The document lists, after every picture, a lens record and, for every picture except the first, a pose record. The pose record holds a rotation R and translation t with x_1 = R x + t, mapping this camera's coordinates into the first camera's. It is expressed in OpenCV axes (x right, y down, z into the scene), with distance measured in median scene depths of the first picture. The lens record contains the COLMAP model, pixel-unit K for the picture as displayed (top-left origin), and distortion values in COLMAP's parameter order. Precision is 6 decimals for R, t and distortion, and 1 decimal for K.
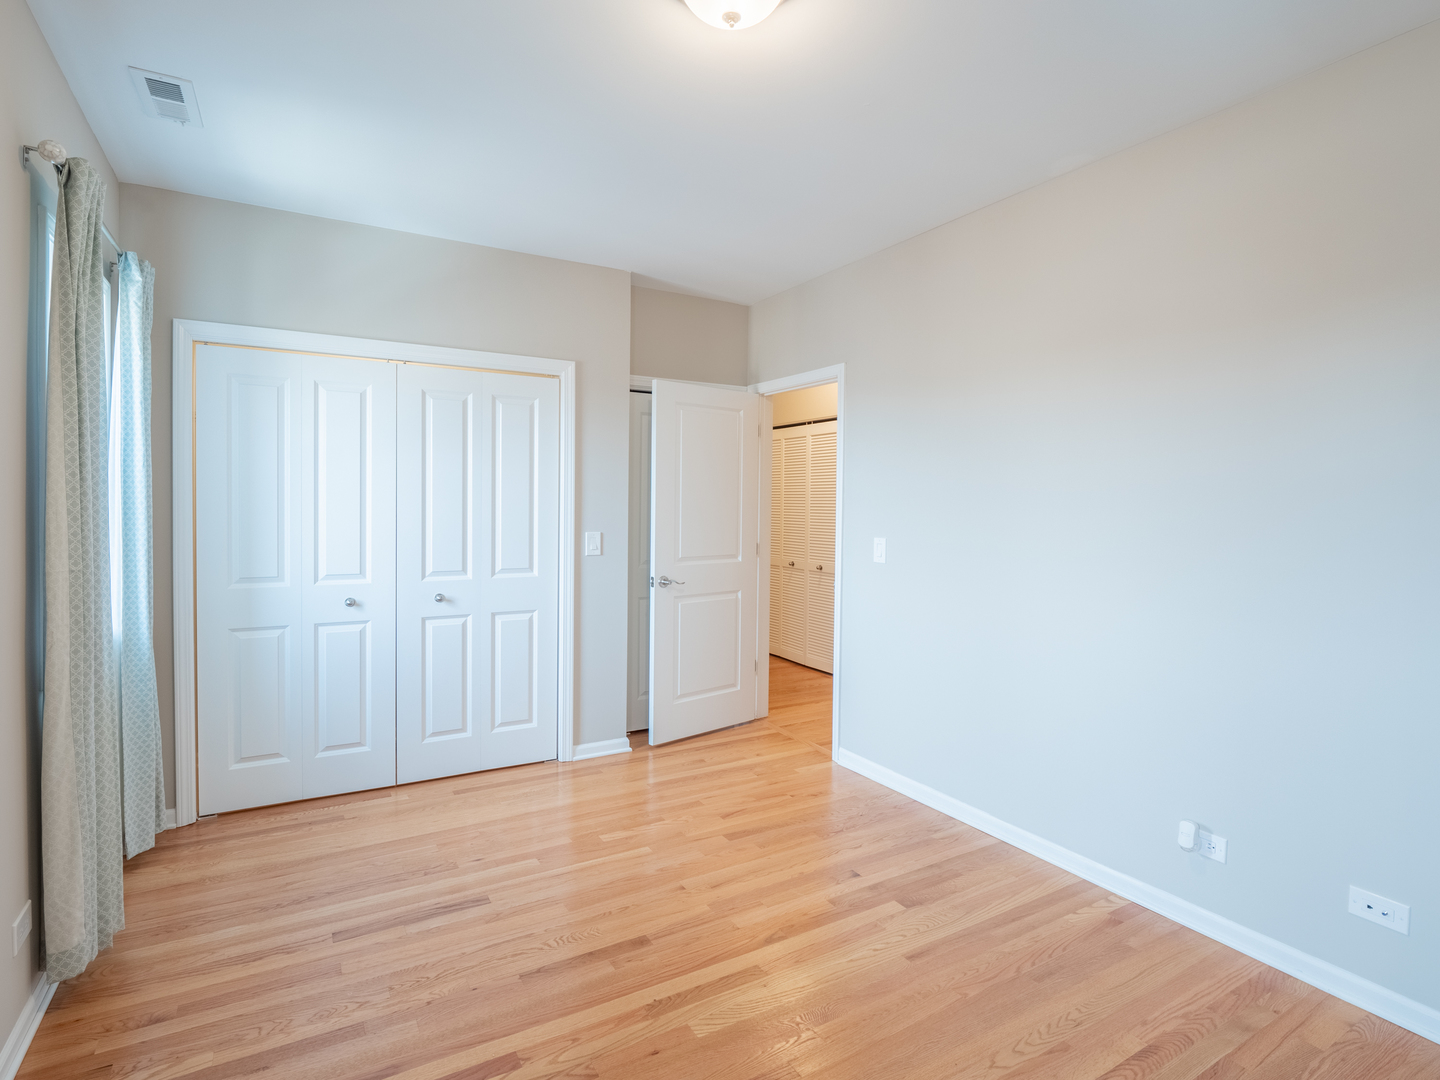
lens RADIAL K [[719.1, 0, 710.4], [0, 719.1, 515.7], [0, 0, 1]] dist [-0.014739, -0.001102]
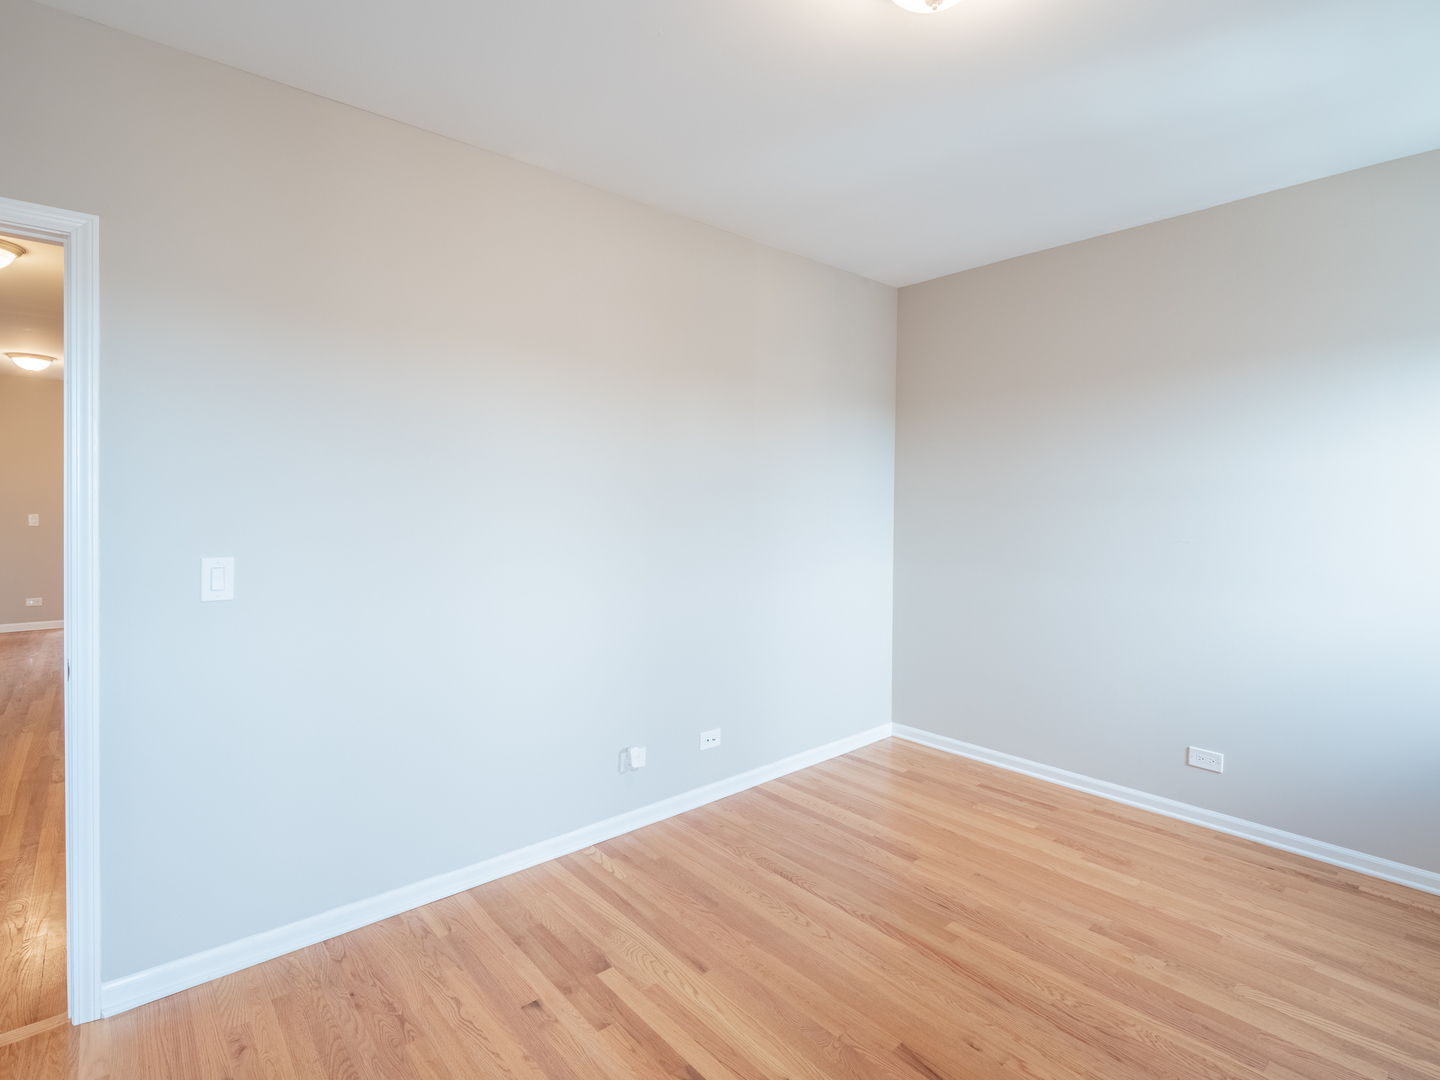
lens RADIAL K [[719.1, 0, 757.1], [0, 719.1, 505.9], [0, 0, 1]] dist [-0.014739, -0.001102]
pose [[-0.210079, -0.014179, 0.977582, -0.607610], [0.007939, 0.999837, 0.016208, -0.023882], [-0.977652, 0.011166, -0.209933, 1.010554]]
